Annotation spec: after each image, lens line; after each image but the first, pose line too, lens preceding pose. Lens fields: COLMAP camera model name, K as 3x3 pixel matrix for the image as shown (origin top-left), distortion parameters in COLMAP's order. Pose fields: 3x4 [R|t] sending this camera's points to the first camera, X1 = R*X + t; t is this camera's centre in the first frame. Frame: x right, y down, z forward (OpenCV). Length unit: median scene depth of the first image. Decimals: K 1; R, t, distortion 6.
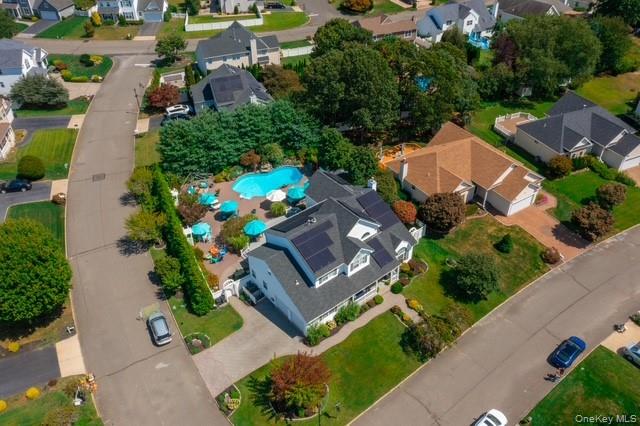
lens RADIAL K [[508.4, 0, 322.8], [0, 508.4, 210.9], [0, 0, 1]] dist [-0.001641, -0.005980]
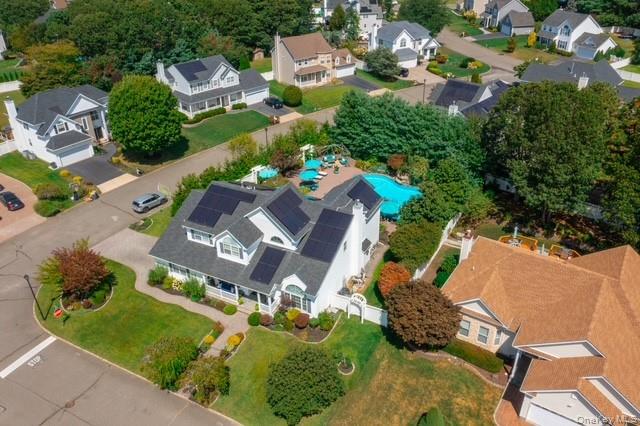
lens RADIAL K [[508.4, 0, 322.8], [0, 508.4, 210.9], [0, 0, 1]] dist [-0.001641, -0.005980]
pose [[0.406291, 0.460062, -0.789475, 0.730091], [-0.550309, 0.812933, 0.190525, -0.181065], [0.729444, 0.357046, 0.583463, 0.603616]]
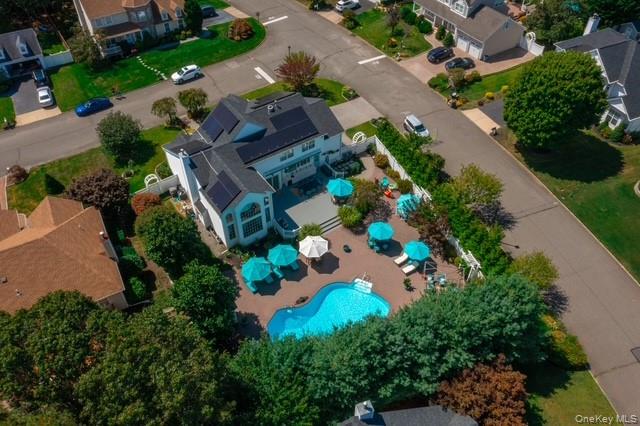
lens RADIAL K [[508.4, 0, 322.8], [0, 508.4, 210.9], [0, 0, 1]] dist [-0.001641, -0.005980]
pose [[-0.997433, -0.040854, 0.058808, -0.177880], [0.053158, 0.127790, 0.990376, -0.882823], [-0.047975, 0.990959, -0.125291, 1.306157]]
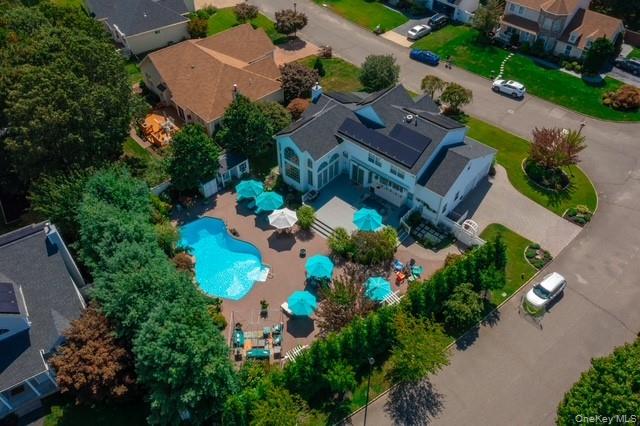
lens RADIAL K [[508.4, 0, 322.8], [0, 508.4, 210.9], [0, 0, 1]] dist [-0.001641, -0.005980]
pose [[-0.172847, -0.690544, 0.702334, -0.721666], [0.597323, 0.493482, 0.632202, -0.546811], [-0.783153, 0.528795, 0.327181, 0.919131]]
